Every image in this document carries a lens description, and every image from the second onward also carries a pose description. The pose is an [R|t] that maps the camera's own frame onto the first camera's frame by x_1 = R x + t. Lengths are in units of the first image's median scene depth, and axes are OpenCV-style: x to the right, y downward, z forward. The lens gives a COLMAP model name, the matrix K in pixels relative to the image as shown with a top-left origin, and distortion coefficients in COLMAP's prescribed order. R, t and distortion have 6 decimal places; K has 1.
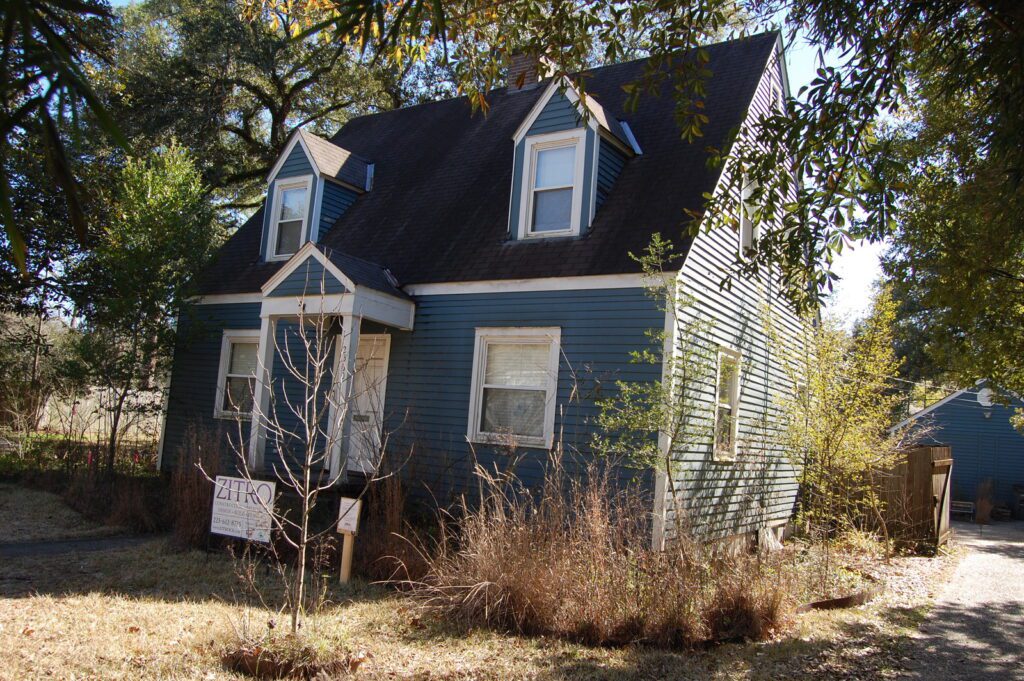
lens RADIAL K [[784.4, 0, 512.1], [0, 784.4, 352.6], [0, 0, 1]] dist [-0.103829, 0.046915]
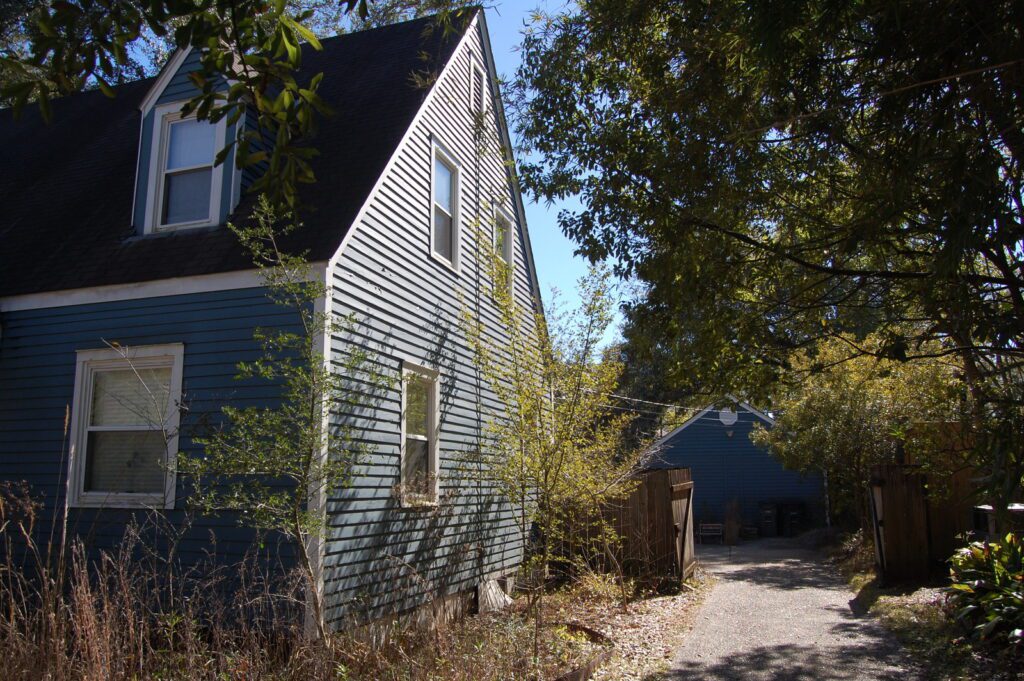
lens RADIAL K [[784.4, 0, 512.1], [0, 784.4, 352.6], [0, 0, 1]] dist [-0.103829, 0.046915]
pose [[0.958775, -0.036052, 0.281872, 0.137215], [0.052313, 0.997359, -0.050378, 0.026289], [-0.279311, 0.063047, 0.958129, 0.188800]]
